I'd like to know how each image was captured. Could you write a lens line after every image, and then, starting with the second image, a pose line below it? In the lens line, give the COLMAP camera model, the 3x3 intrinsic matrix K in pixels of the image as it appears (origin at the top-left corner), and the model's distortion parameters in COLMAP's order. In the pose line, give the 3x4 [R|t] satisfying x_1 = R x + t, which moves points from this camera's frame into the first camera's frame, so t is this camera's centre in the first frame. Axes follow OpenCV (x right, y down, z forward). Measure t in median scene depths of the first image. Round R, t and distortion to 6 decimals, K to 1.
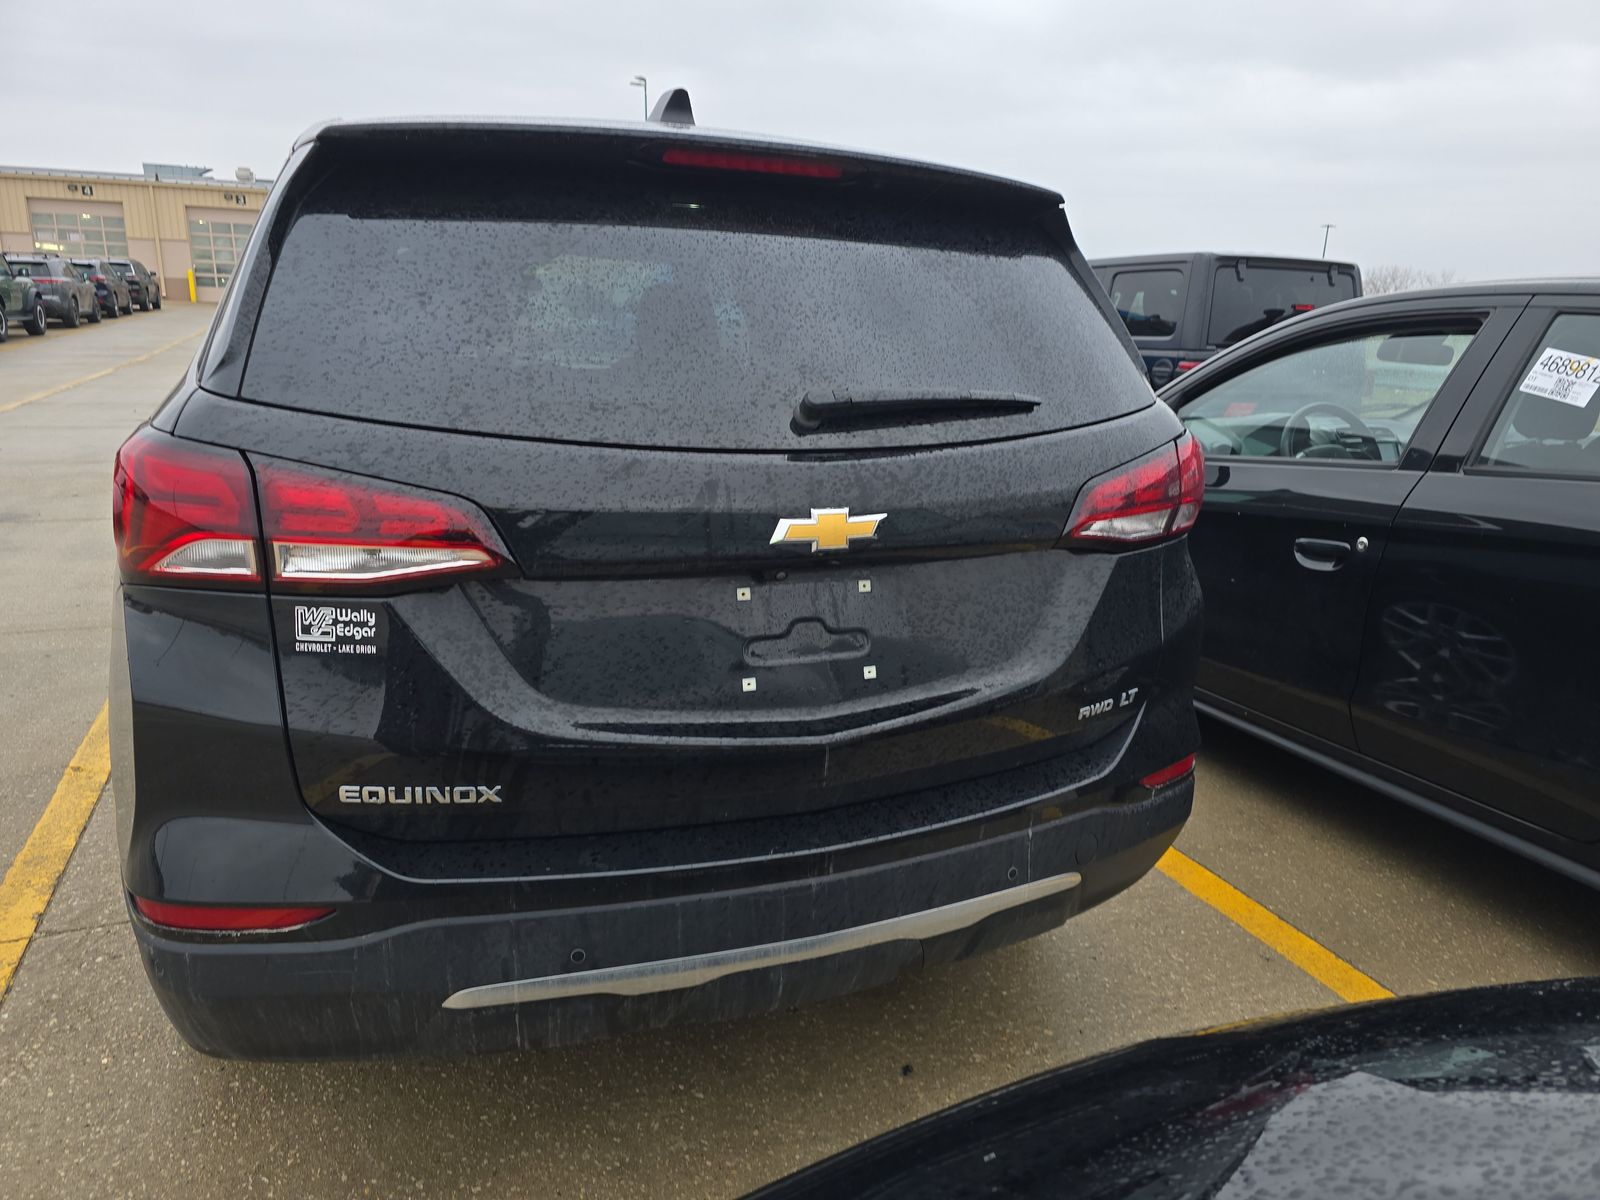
lens RADIAL K [[1076.4, 0, 821.4], [0, 1076.4, 583.1], [0, 0, 1]] dist [0.040199, -0.037288]
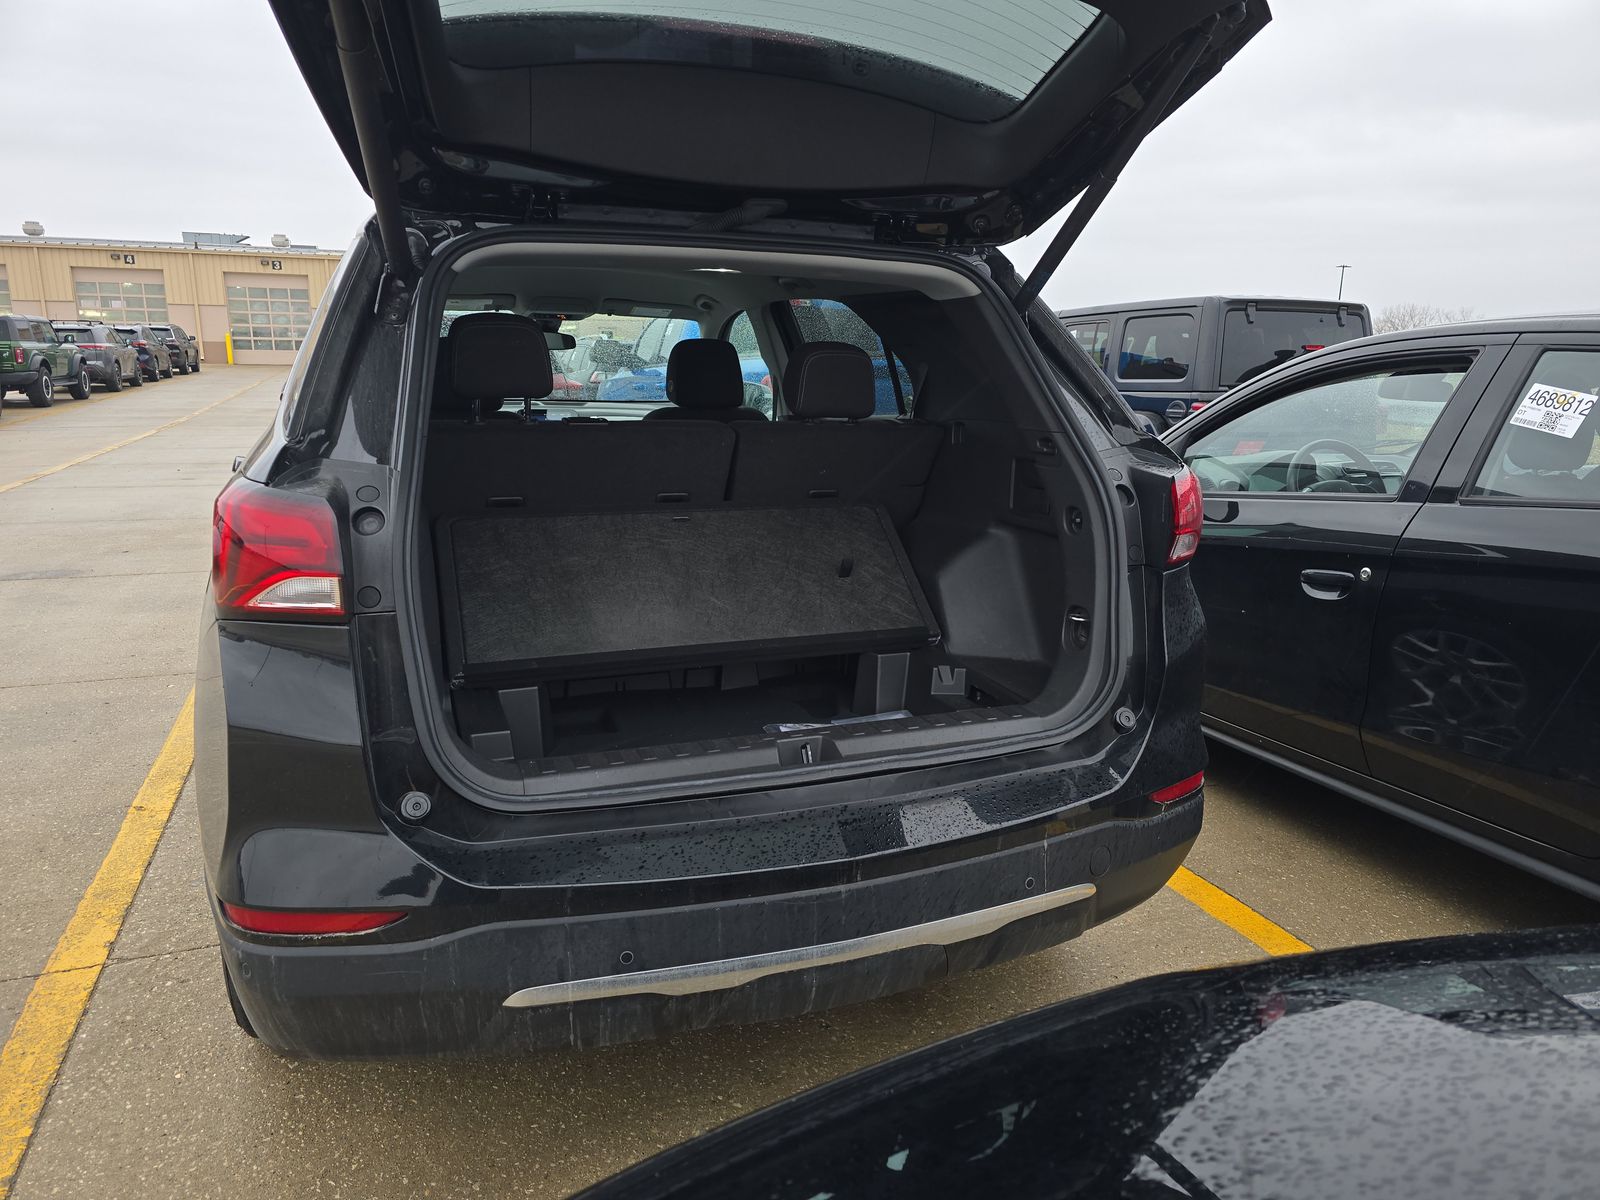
lens RADIAL K [[1076.4, 0, 815.1], [0, 1076.4, 592.4], [0, 0, 1]] dist [0.040199, -0.037288]
pose [[0.999512, -0.014555, -0.027627, -0.000766], [0.013575, 0.999283, -0.035346, 0.012619], [0.028121, 0.034954, 0.998993, -0.057133]]
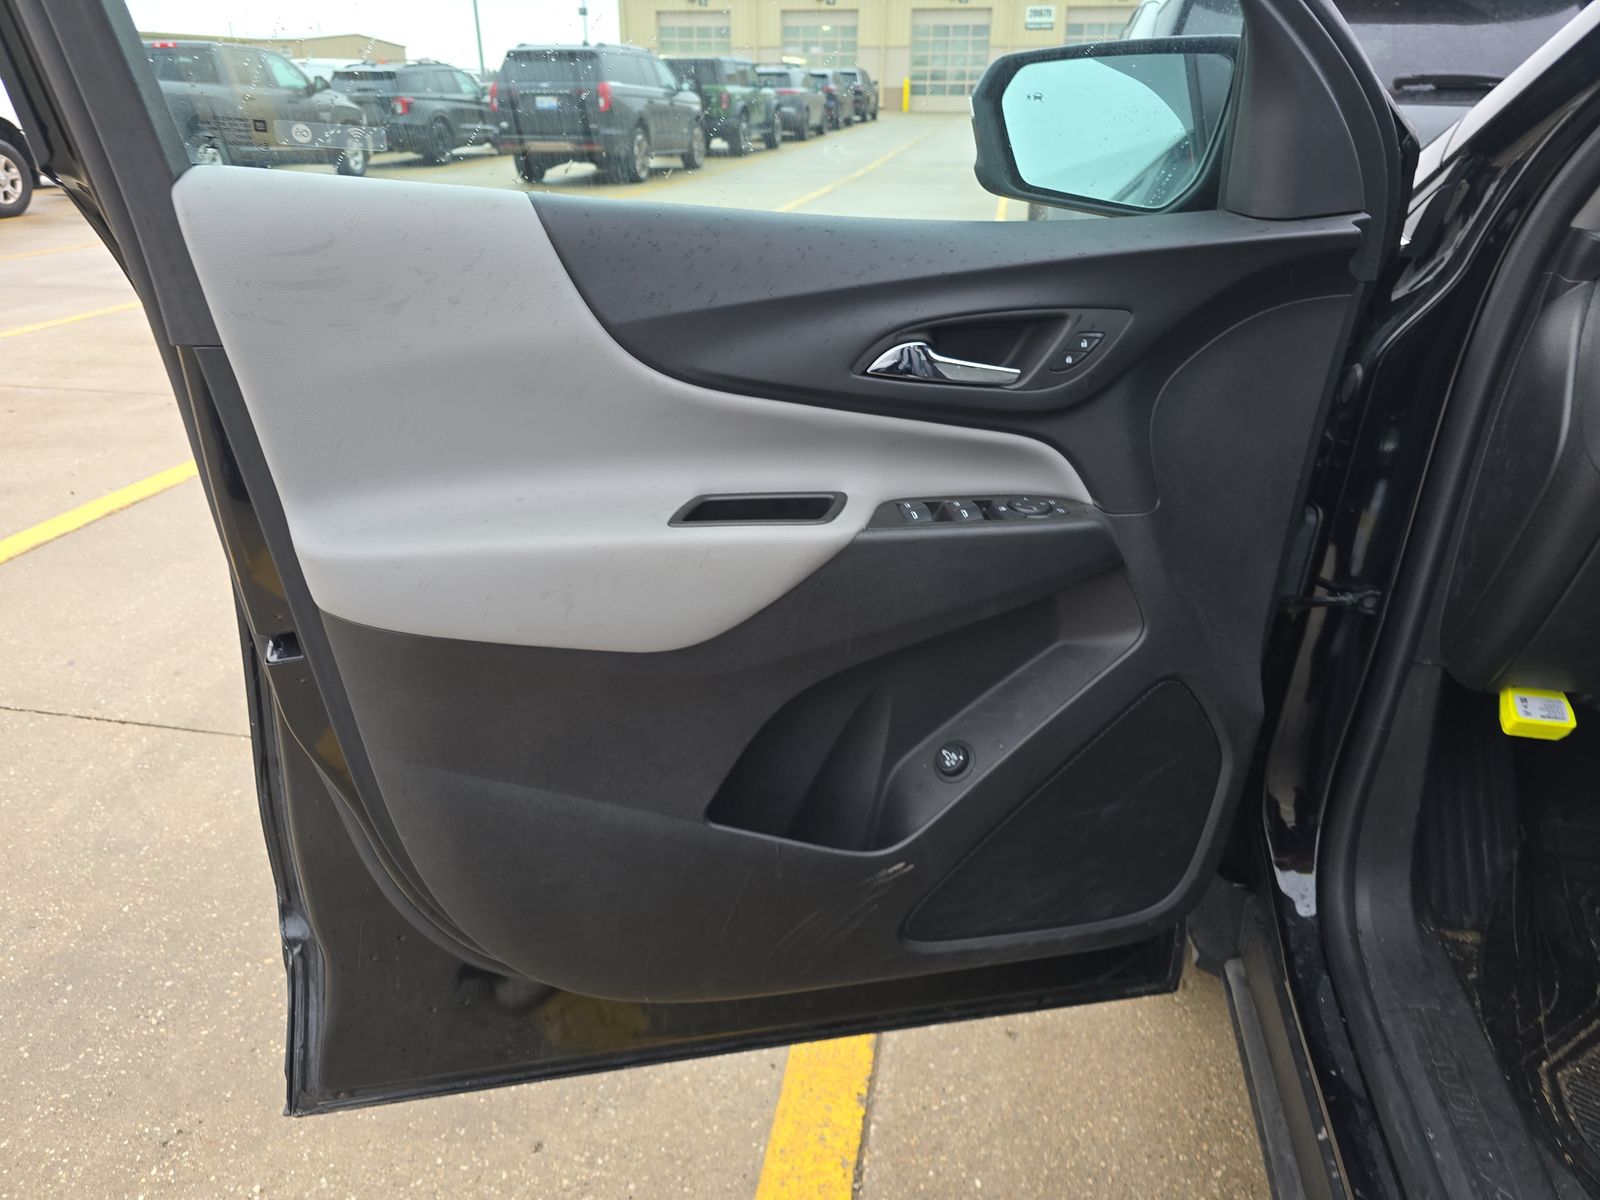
lens RADIAL K [[1076.4, 0, 796.2], [0, 1076.4, 588.3], [0, 0, 1]] dist [0.040199, -0.037288]
pose [[0.827124, 0.209793, -0.521396, -1.021692], [-0.121474, 0.972522, 0.198609, -0.373119], [0.548735, -0.100938, 0.829880, 1.513205]]
